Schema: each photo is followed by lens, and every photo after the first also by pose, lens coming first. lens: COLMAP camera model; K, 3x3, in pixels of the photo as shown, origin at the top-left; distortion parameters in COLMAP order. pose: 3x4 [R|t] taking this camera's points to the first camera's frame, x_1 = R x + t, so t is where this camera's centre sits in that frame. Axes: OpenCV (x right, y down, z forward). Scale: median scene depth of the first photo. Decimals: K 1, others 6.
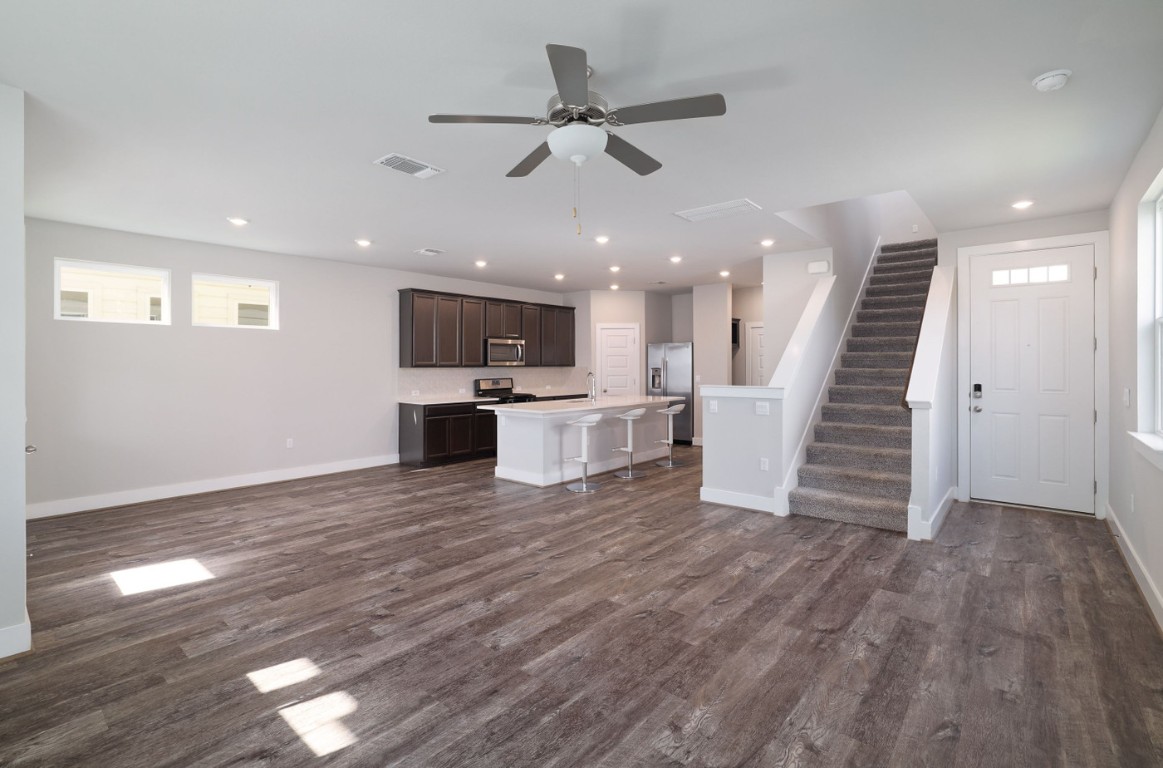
lens RADIAL K [[526.0, 0, 580.4], [0, 526.0, 374.8], [0, 0, 1]] dist [-0.018964, 0.002989]
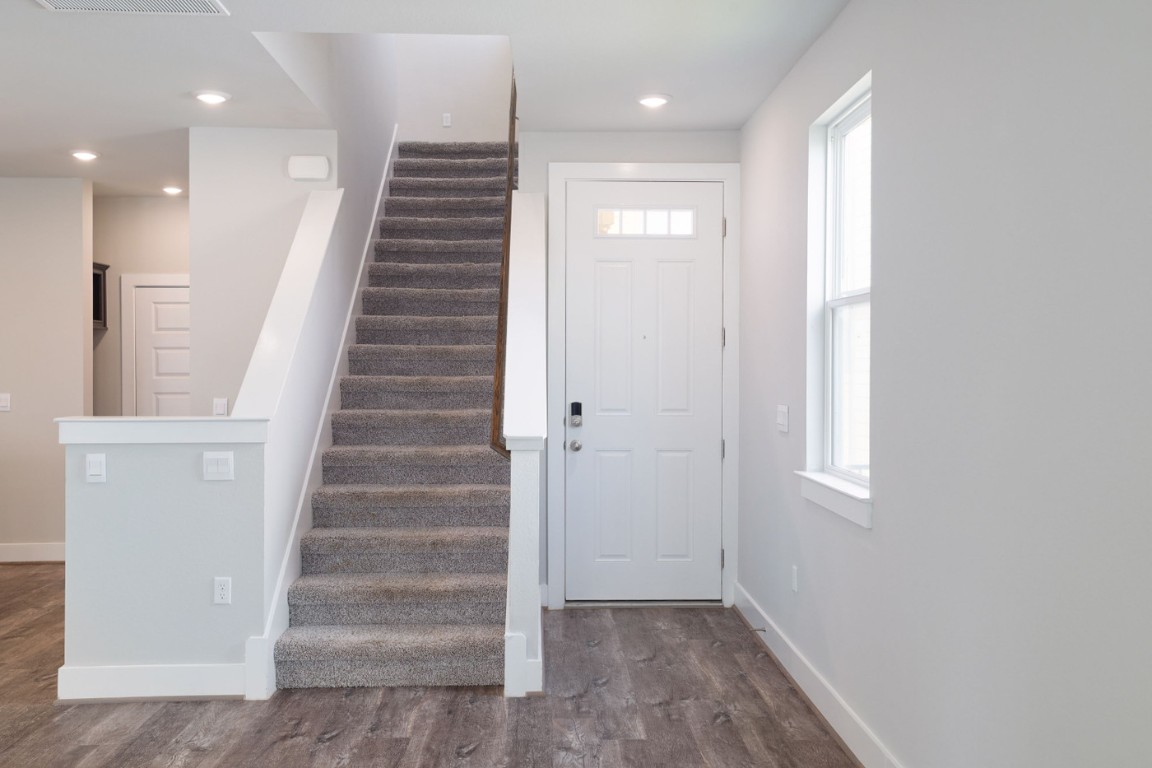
lens RADIAL K [[1089.5, 0, 573.6], [0, 1089.5, 383.9], [0, 0, 1]] dist [0.045527, 0.000000]
pose [[0.742642, -0.007717, 0.669644, -0.056731], [0.011032, 0.999939, -0.000712, -0.002053], [-0.669597, 0.007916, 0.742682, 0.111191]]
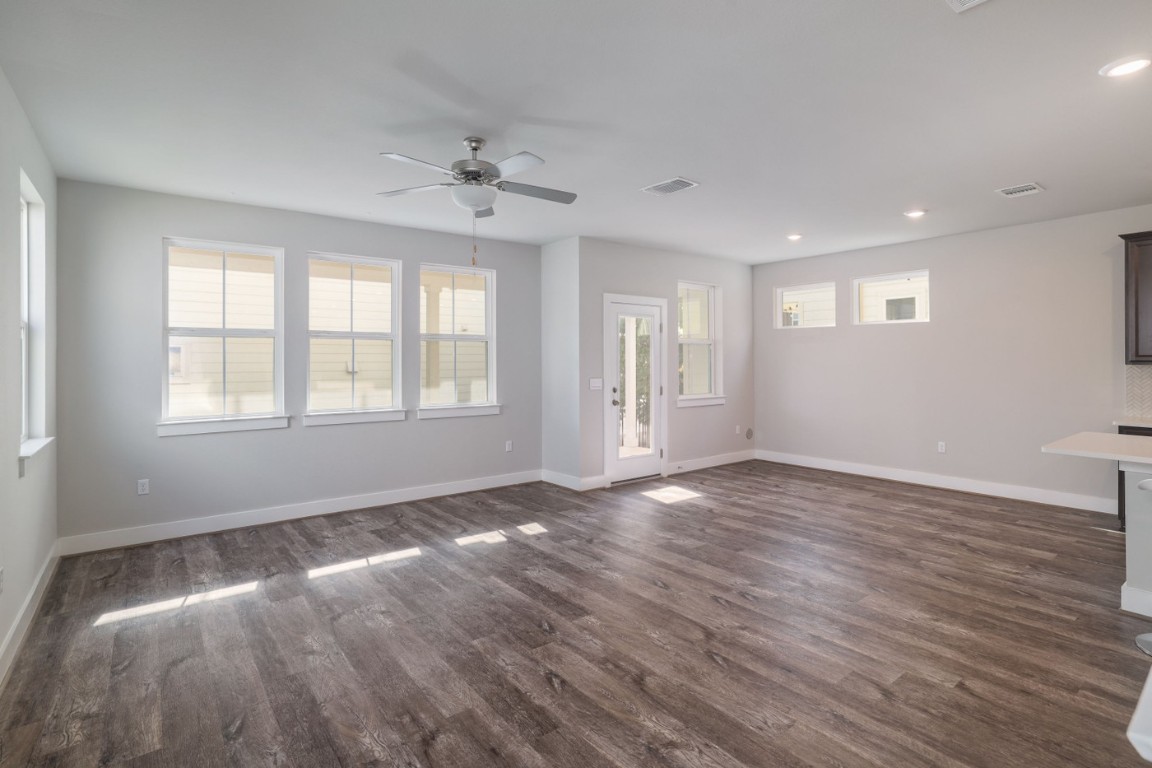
lens RADIAL K [[563.3, 0, 578.0], [0, 563.3, 369.8], [0, 0, 1]] dist [-0.019240, -0.001102]
pose [[-0.201672, 0.012550, -0.979373, 0.823707], [-0.010091, 0.999838, 0.014890, -0.015069], [0.979401, 0.012885, -0.201513, 0.947448]]
